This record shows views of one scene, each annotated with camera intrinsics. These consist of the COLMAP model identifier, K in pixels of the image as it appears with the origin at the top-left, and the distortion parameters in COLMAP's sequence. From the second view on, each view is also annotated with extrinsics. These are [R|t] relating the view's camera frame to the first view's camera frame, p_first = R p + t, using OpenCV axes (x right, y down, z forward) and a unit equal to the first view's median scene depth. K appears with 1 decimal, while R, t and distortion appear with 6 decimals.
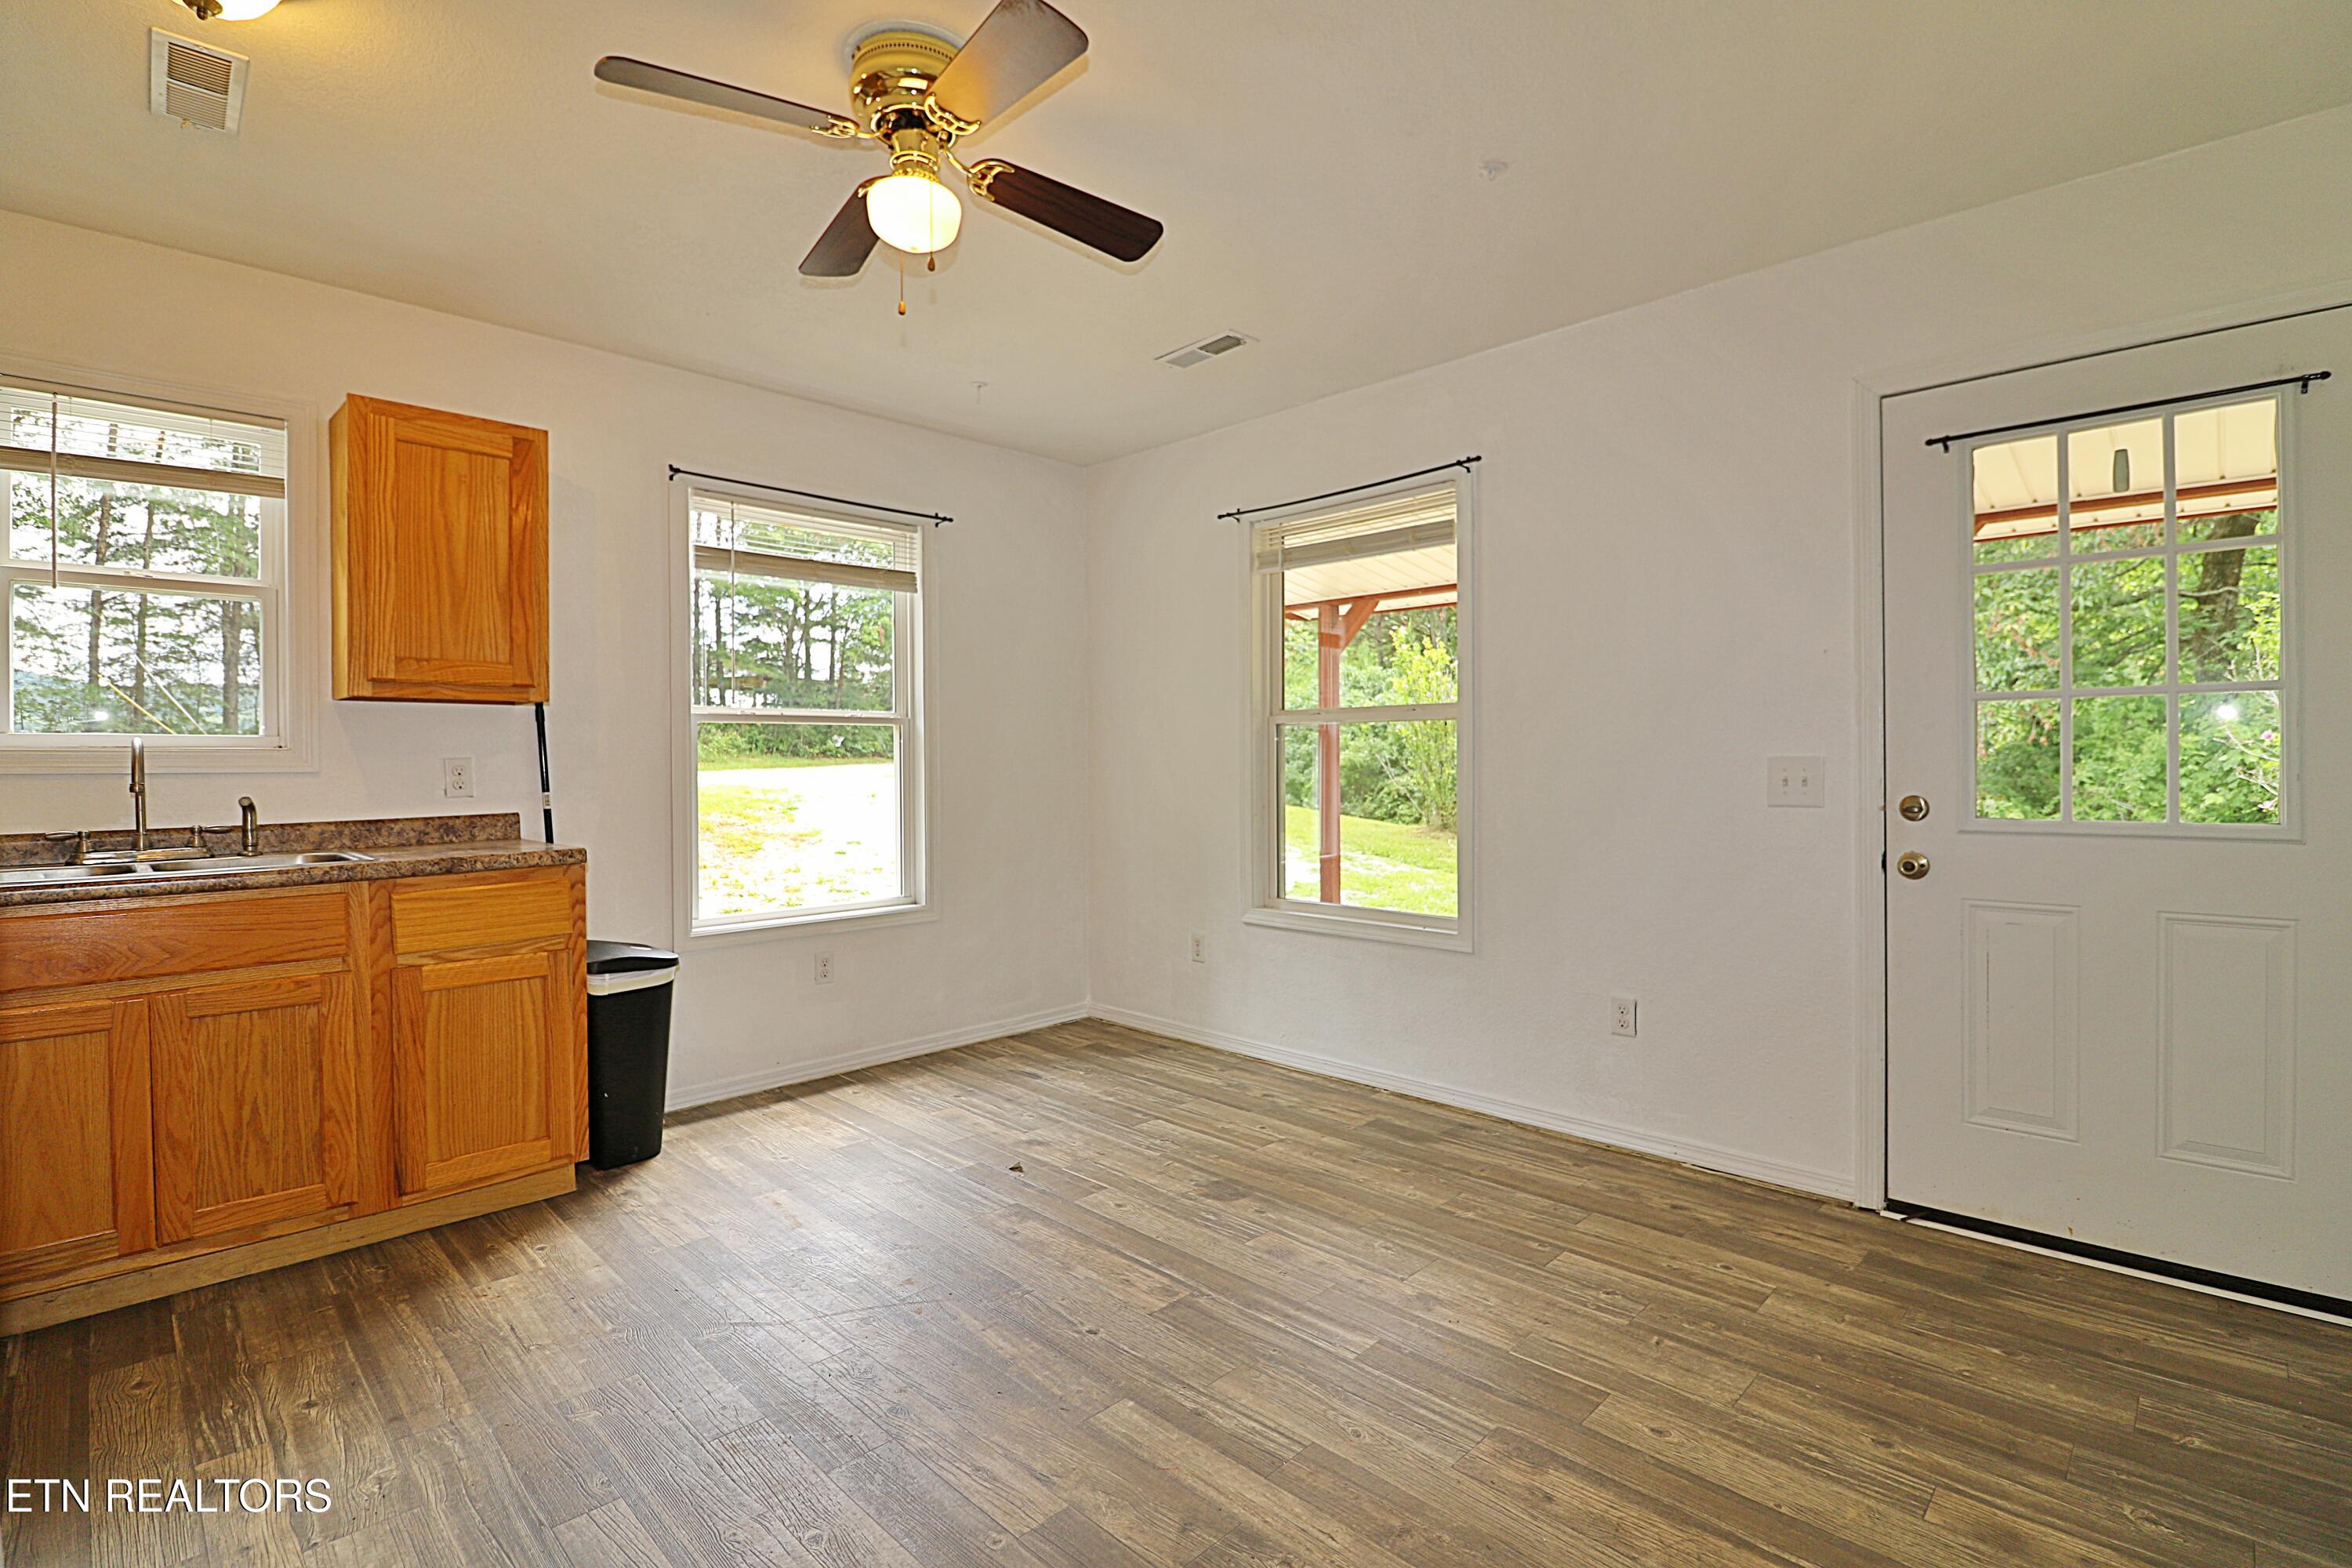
lens RADIAL K [[1082.2, 0, 1171.3], [0, 1082.2, 769.4], [0, 0, 1]] dist [-0.003050, -0.010974]
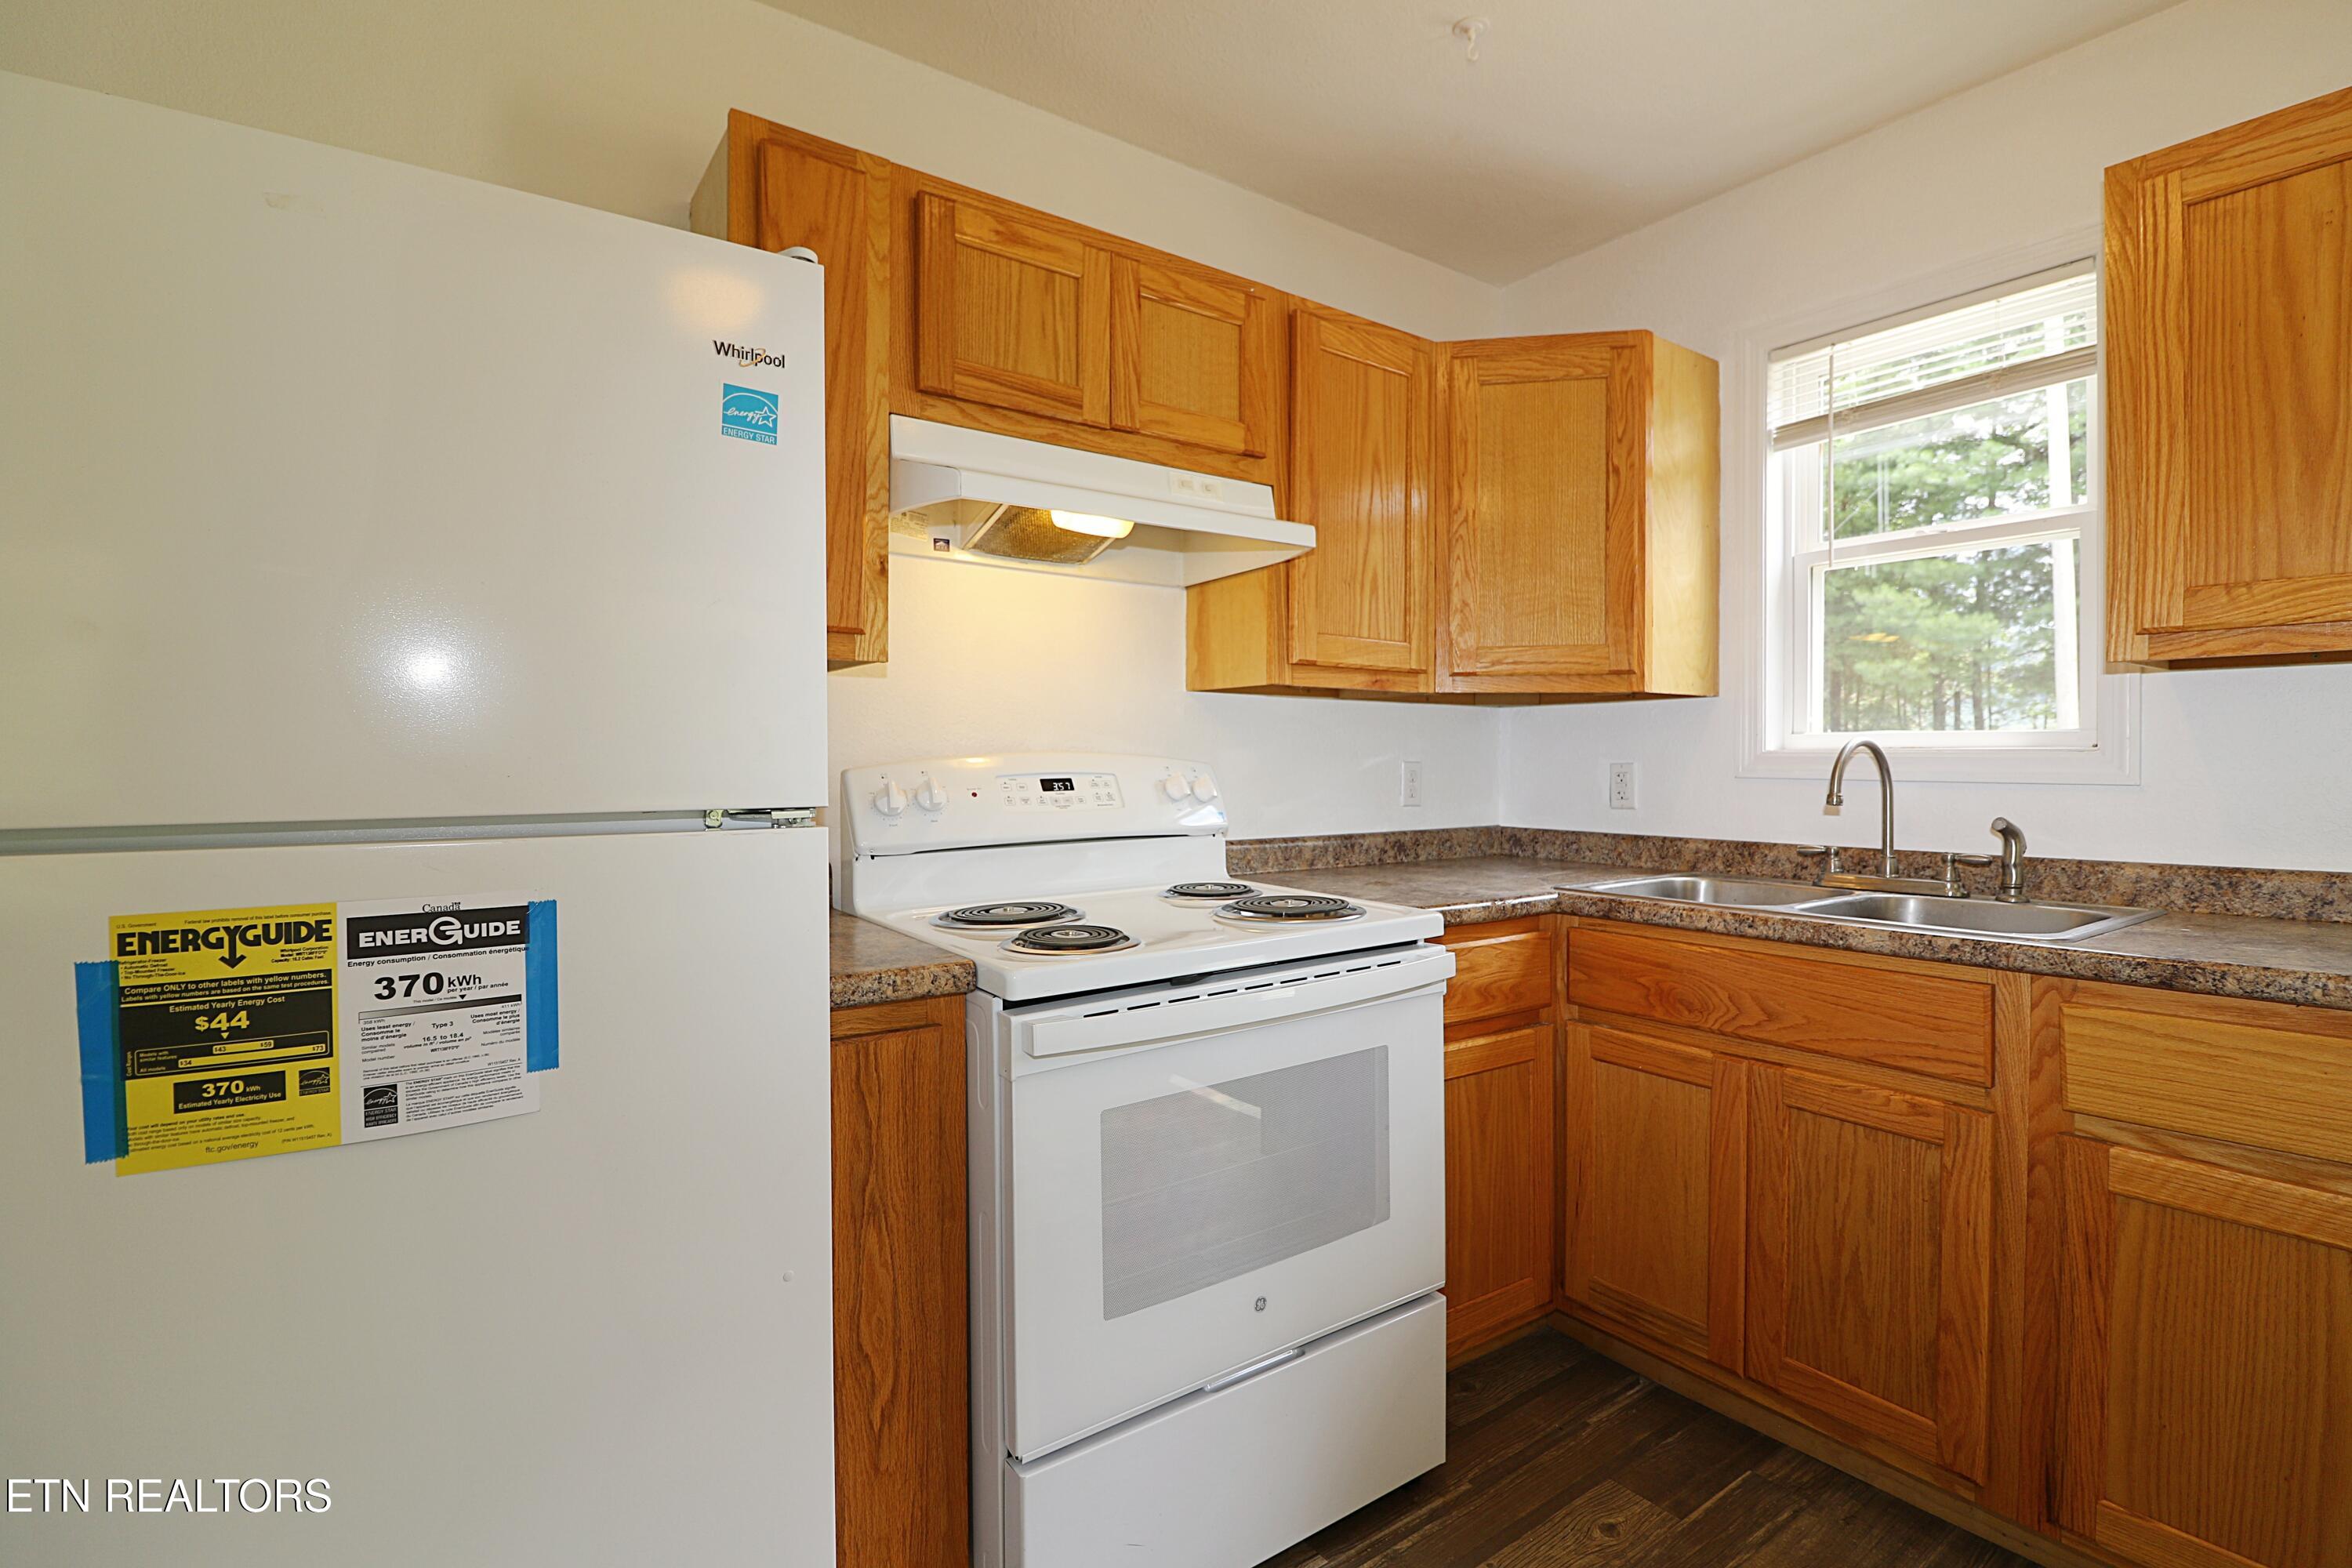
lens RADIAL K [[1082.2, 0, 1207.4], [0, 1082.2, 769.9], [0, 0, 1]] dist [-0.003050, -0.010974]
pose [[-0.164249, 0.016604, -0.986279, -0.084768], [-0.007949, 0.999804, 0.018156, -0.015600], [0.986387, 0.010822, -0.164085, 0.640205]]
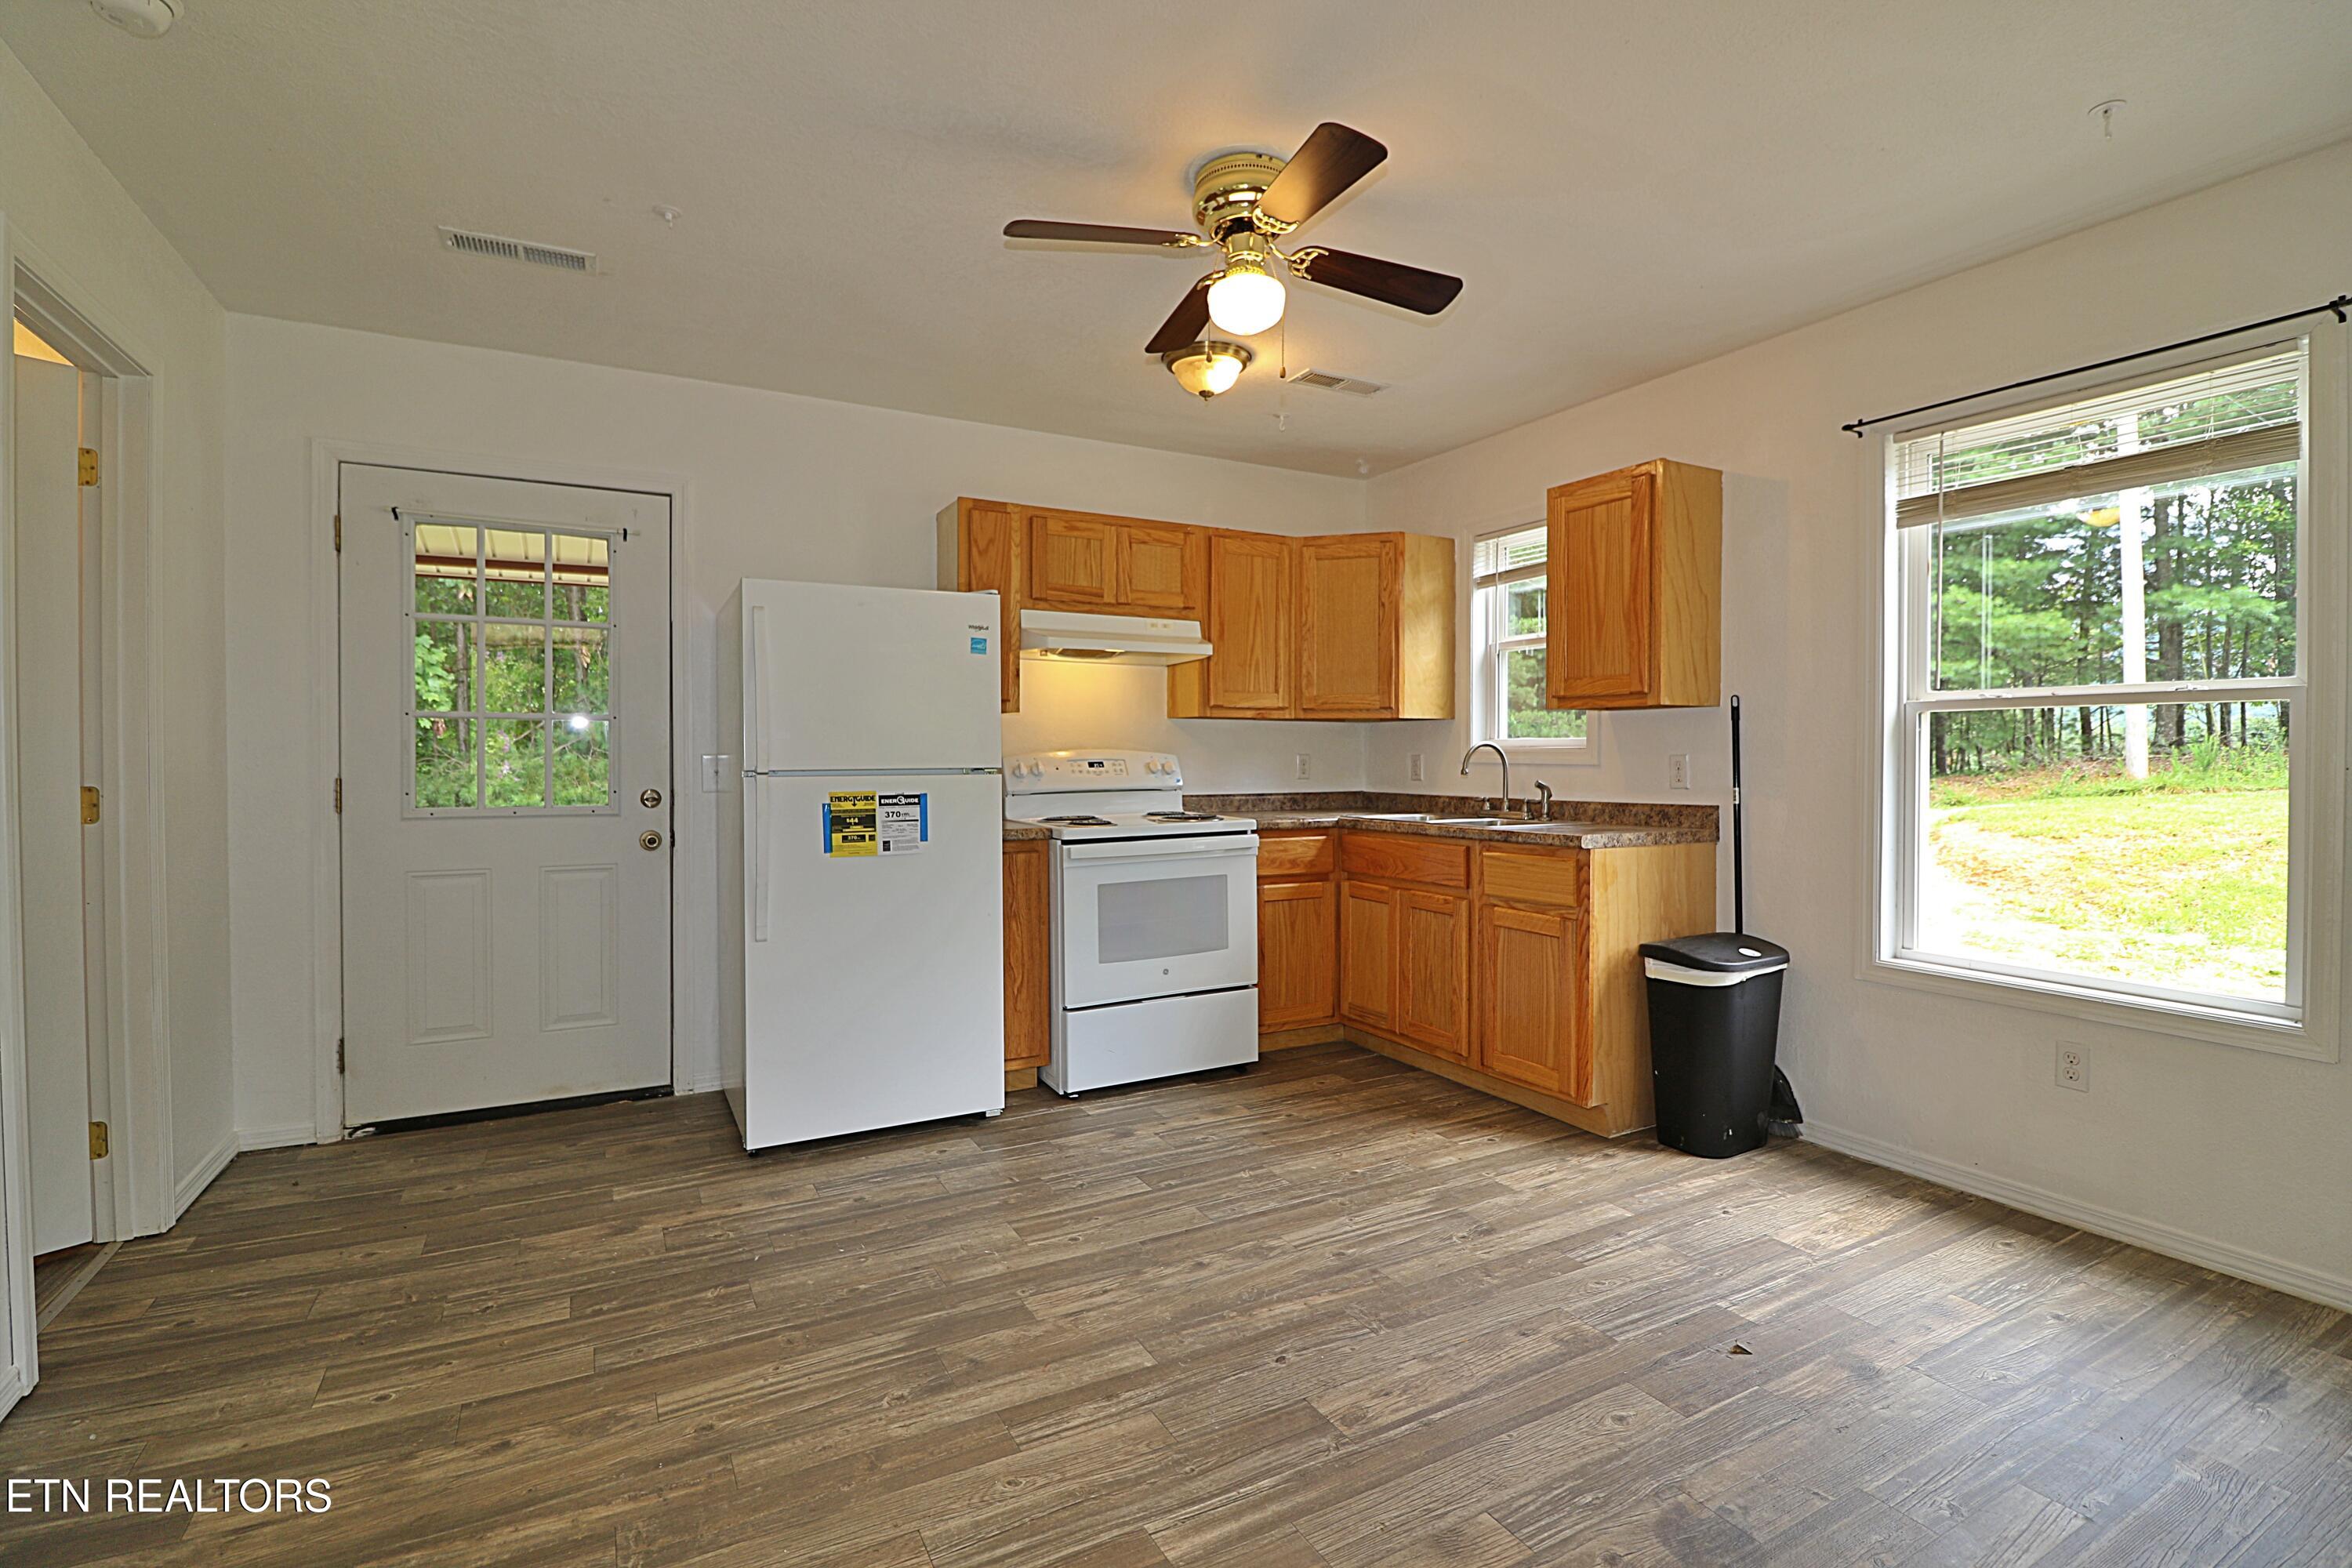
lens RADIAL K [[1082.2, 0, 1200.5], [0, 1082.2, 775.9], [0, 0, 1]] dist [-0.003050, -0.010974]
pose [[-0.278785, 0.025756, -0.960008, 0.744951], [-0.007384, 0.999553, 0.028961, -0.022279], [0.960325, 0.015163, -0.278470, 1.035423]]
